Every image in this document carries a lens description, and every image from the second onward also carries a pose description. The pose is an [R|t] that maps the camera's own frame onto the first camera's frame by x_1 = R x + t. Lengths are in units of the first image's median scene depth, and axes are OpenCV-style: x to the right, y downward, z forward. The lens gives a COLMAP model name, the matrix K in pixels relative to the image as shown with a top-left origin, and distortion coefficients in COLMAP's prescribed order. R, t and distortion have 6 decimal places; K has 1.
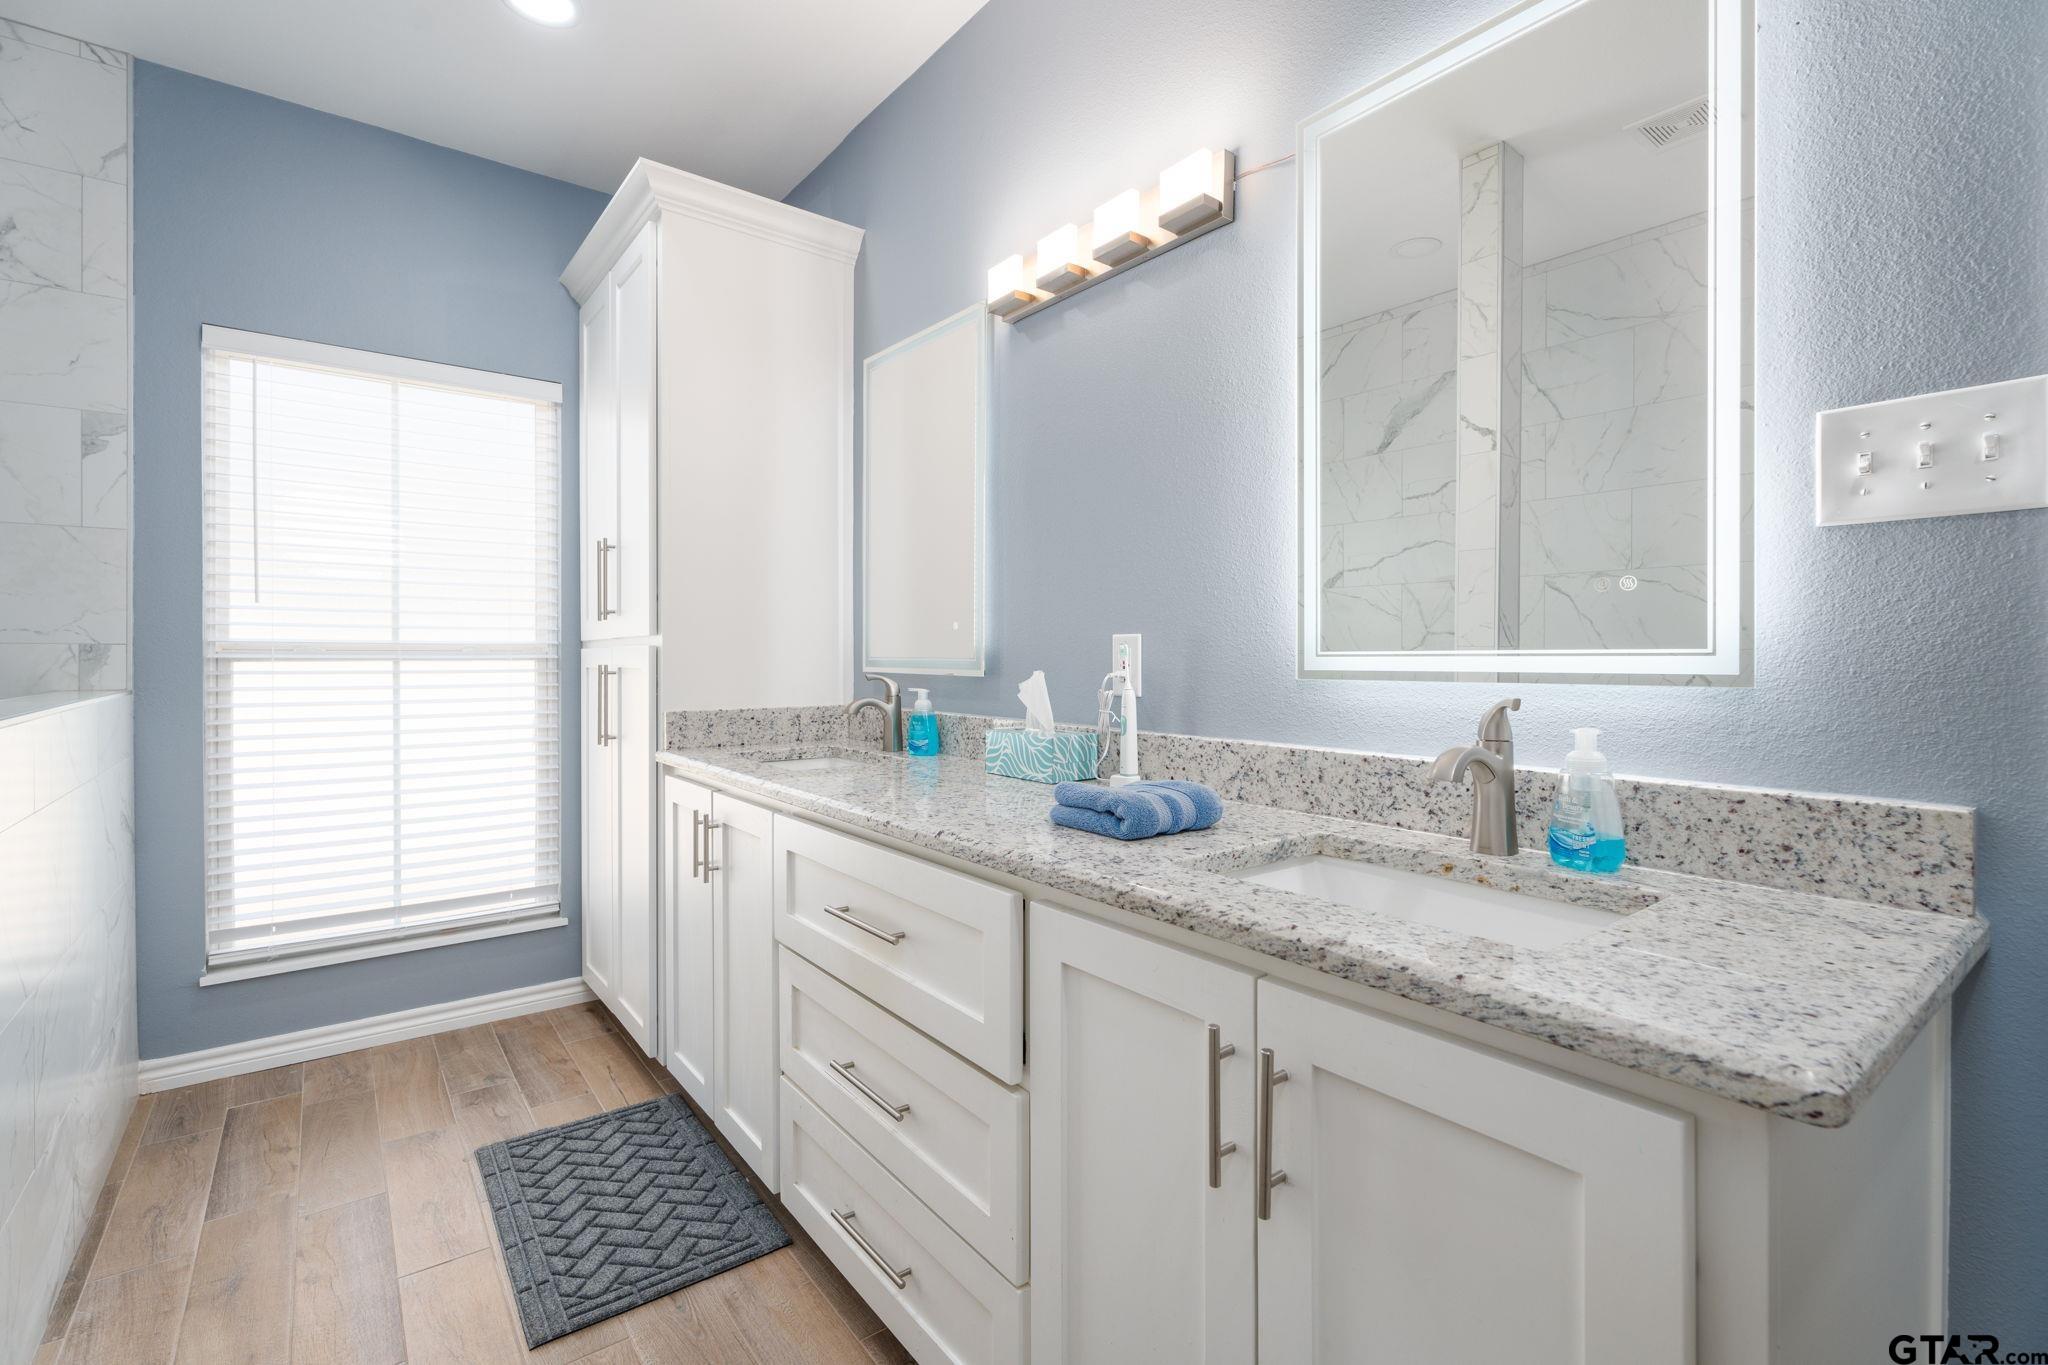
lens RADIAL K [[908.5, 0, 1007.1], [0, 908.5, 658.2], [0, 0, 1]] dist [0.004423, -0.001245]
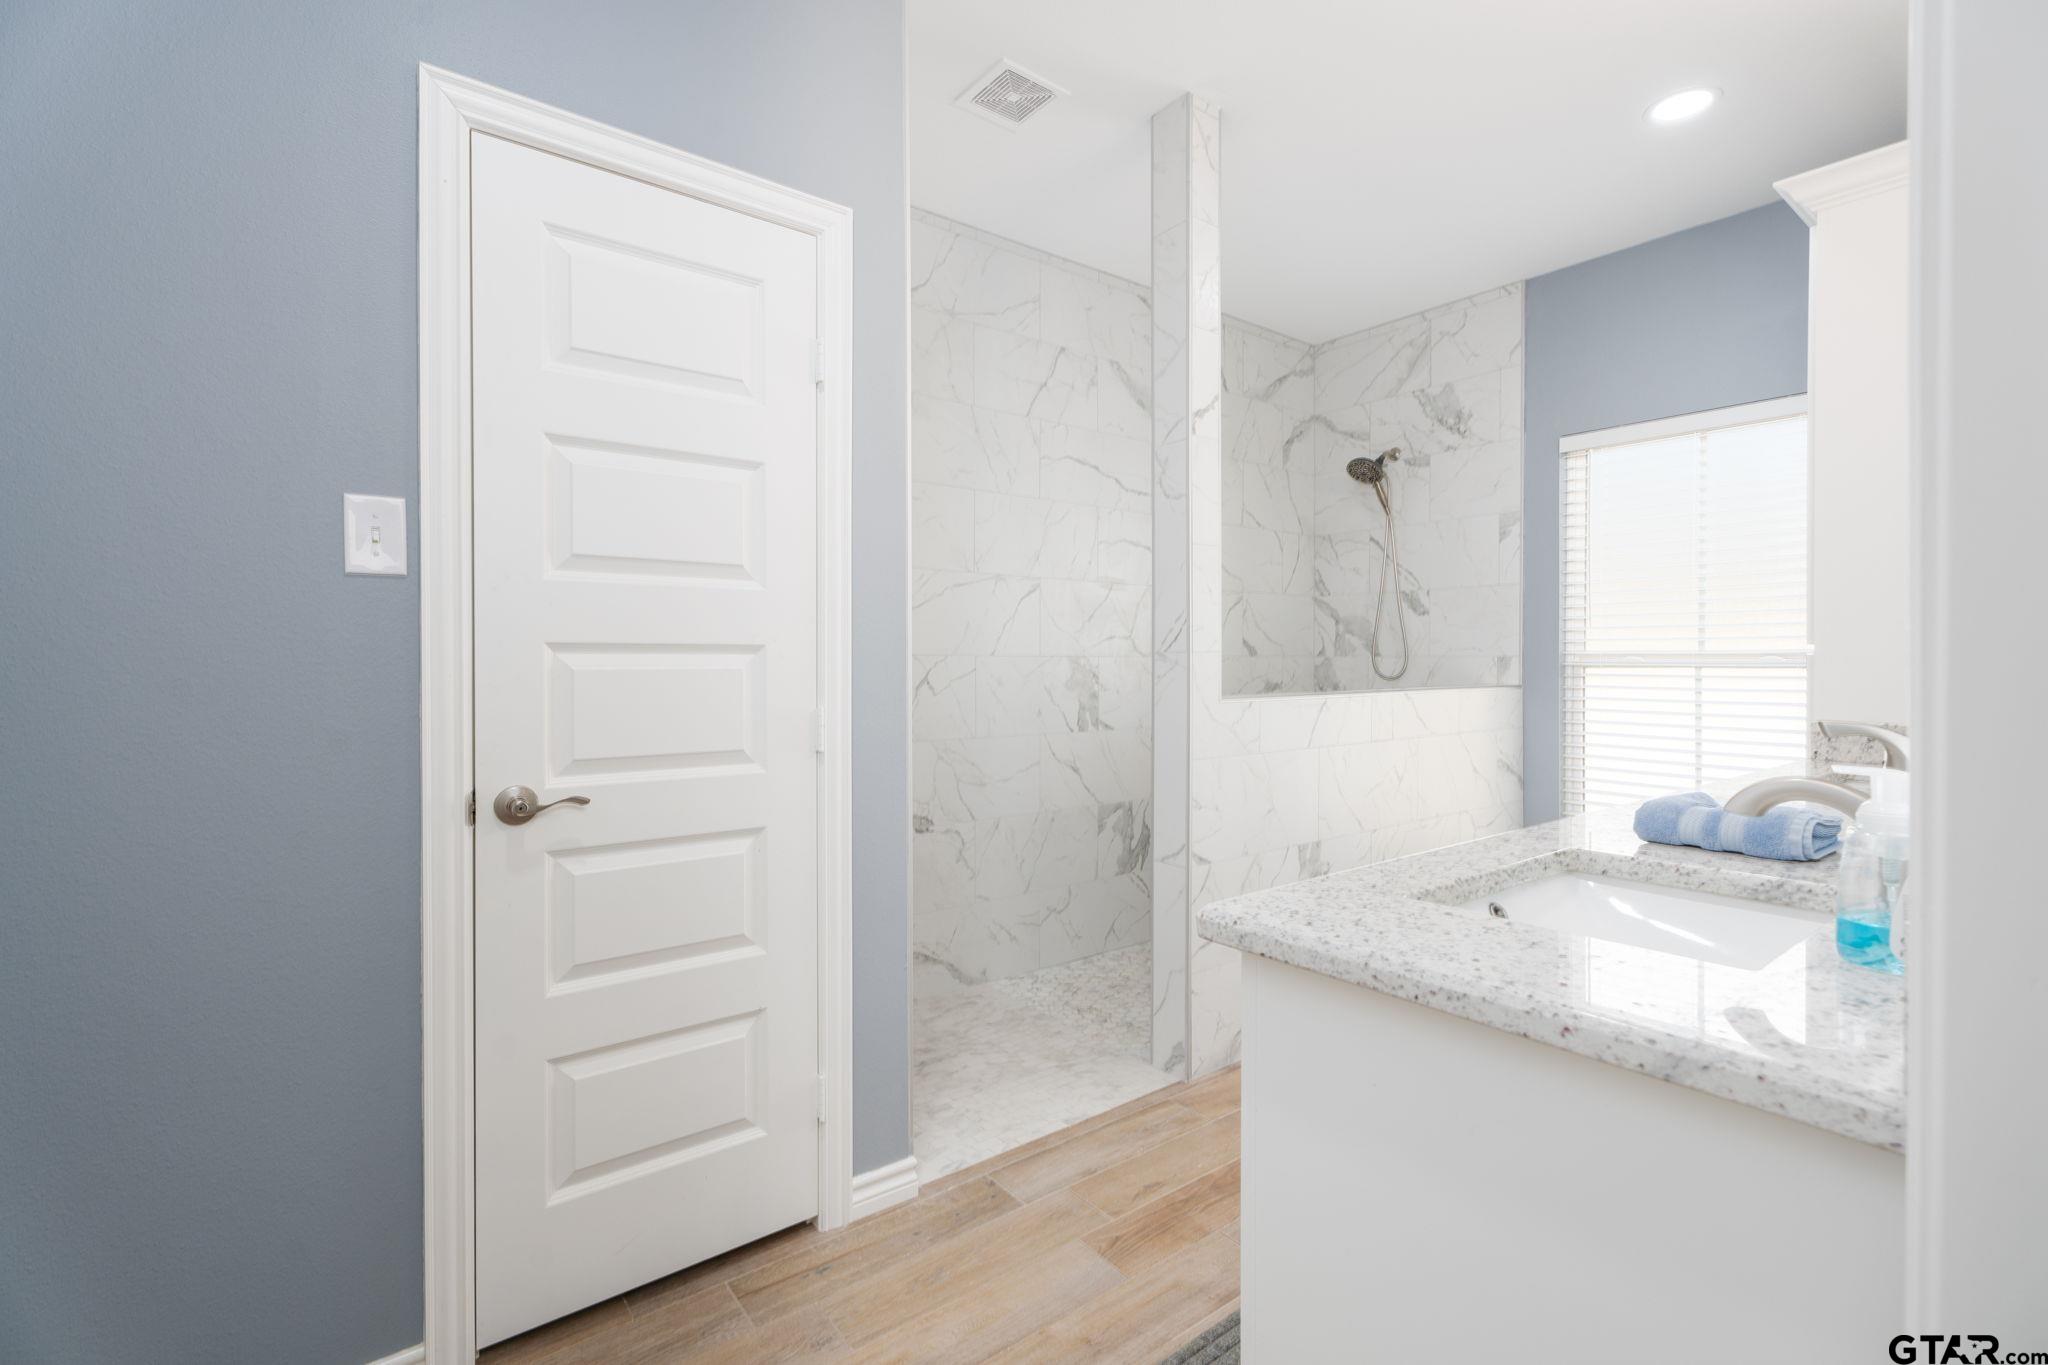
lens RADIAL K [[908.5, 0, 1038.0], [0, 908.5, 680.9], [0, 0, 1]] dist [0.004423, -0.001245]
pose [[0.012196, 0.021336, -0.999698, 0.562242], [-0.004601, 0.999763, 0.021281, -0.001276], [0.999915, 0.004340, 0.012291, 0.136016]]
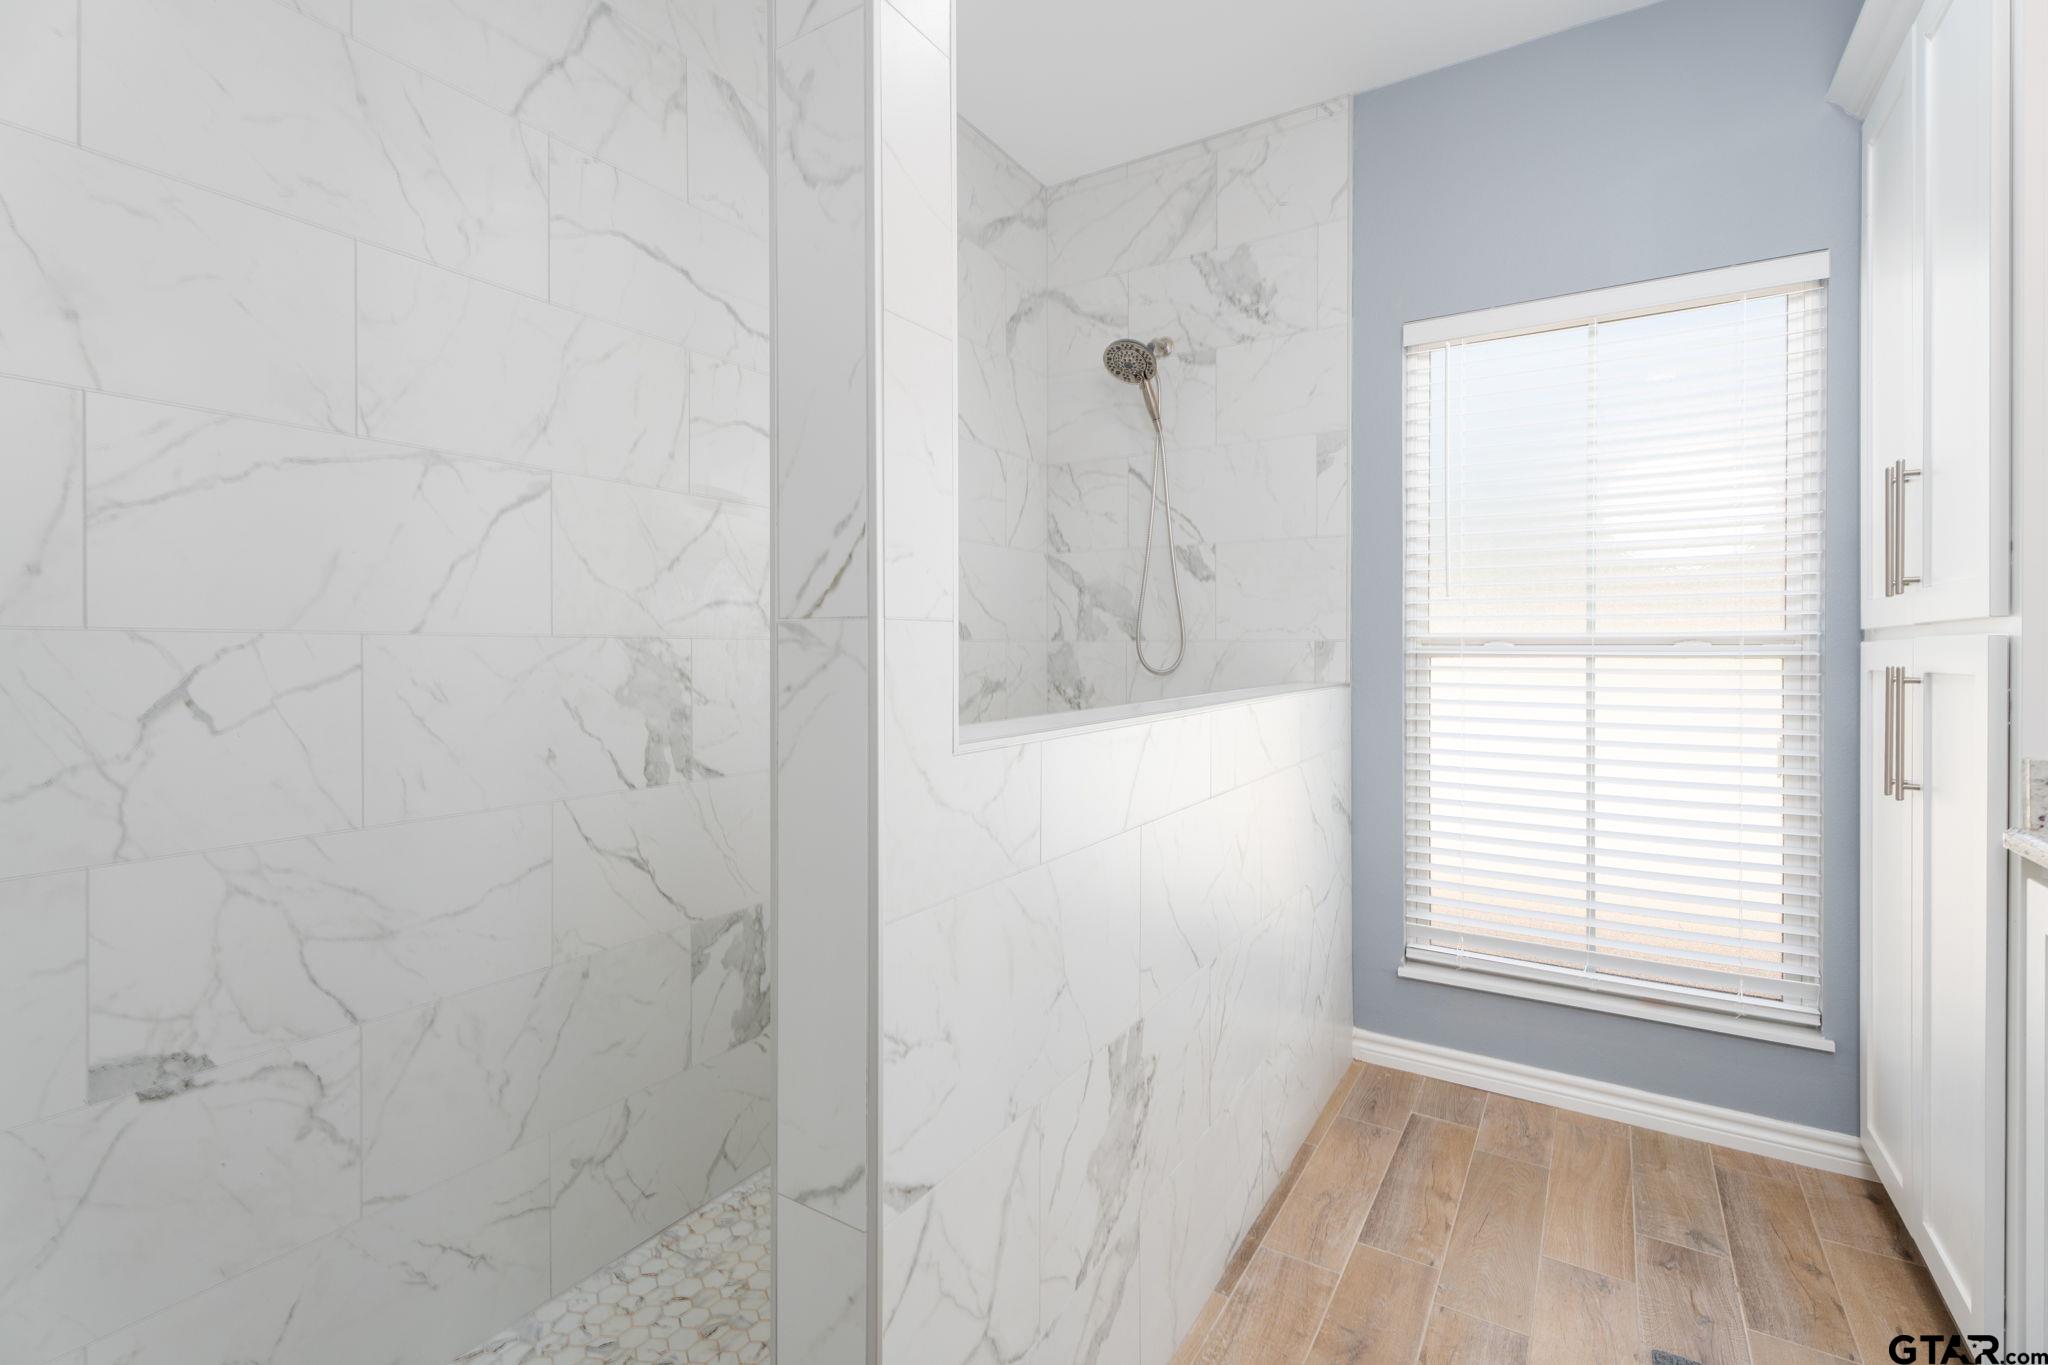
lens RADIAL K [[908.5, 0, 1034.0], [0, 908.5, 650.2], [0, 0, 1]] dist [0.004423, -0.001245]
pose [[0.357954, 0.001564, -0.933738, -0.079738], [-0.005286, 0.999986, -0.000352, -0.001325], [0.933724, 0.005061, 0.357957, 0.245277]]
